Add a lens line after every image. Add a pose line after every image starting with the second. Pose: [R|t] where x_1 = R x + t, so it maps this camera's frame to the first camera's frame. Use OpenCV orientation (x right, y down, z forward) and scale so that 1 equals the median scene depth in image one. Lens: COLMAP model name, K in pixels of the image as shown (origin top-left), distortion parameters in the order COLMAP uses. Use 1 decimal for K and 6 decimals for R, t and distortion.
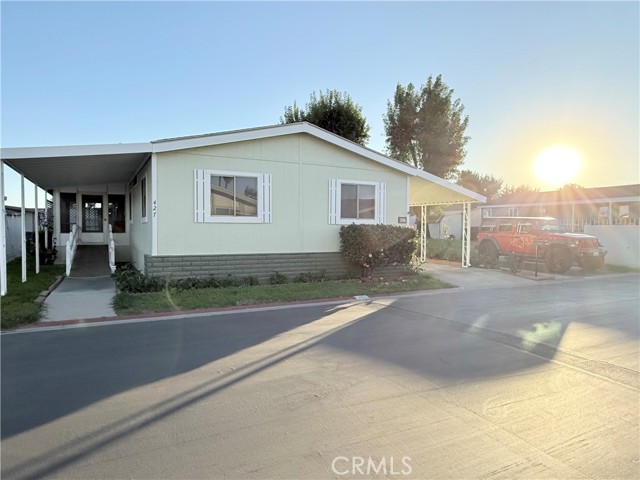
lens RADIAL K [[413.0, 0, 318.6], [0, 413.0, 254.2], [0, 0, 1]] dist [0.001721, -0.001572]
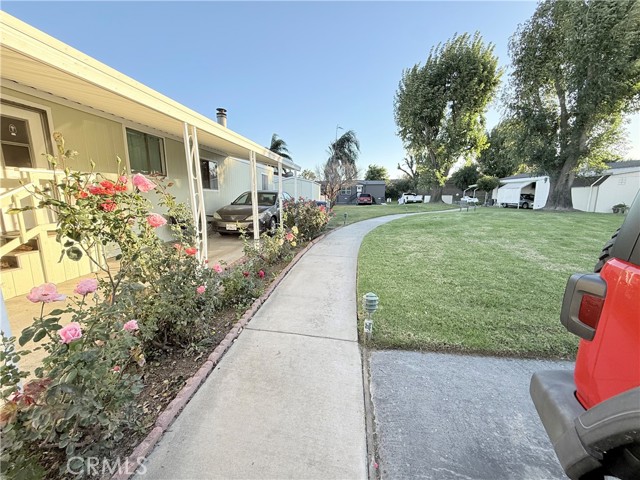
lens RADIAL K [[253.7, 0, 321.2], [0, 253.7, 243.1], [0, 0, 1]] dist [0.002956, 0.000010]
pose [[0.828262, 0.100115, -0.551324, 0.510055], [-0.031037, 0.990596, 0.133256, -0.082937], [0.559480, -0.093259, 0.823580, 1.299158]]
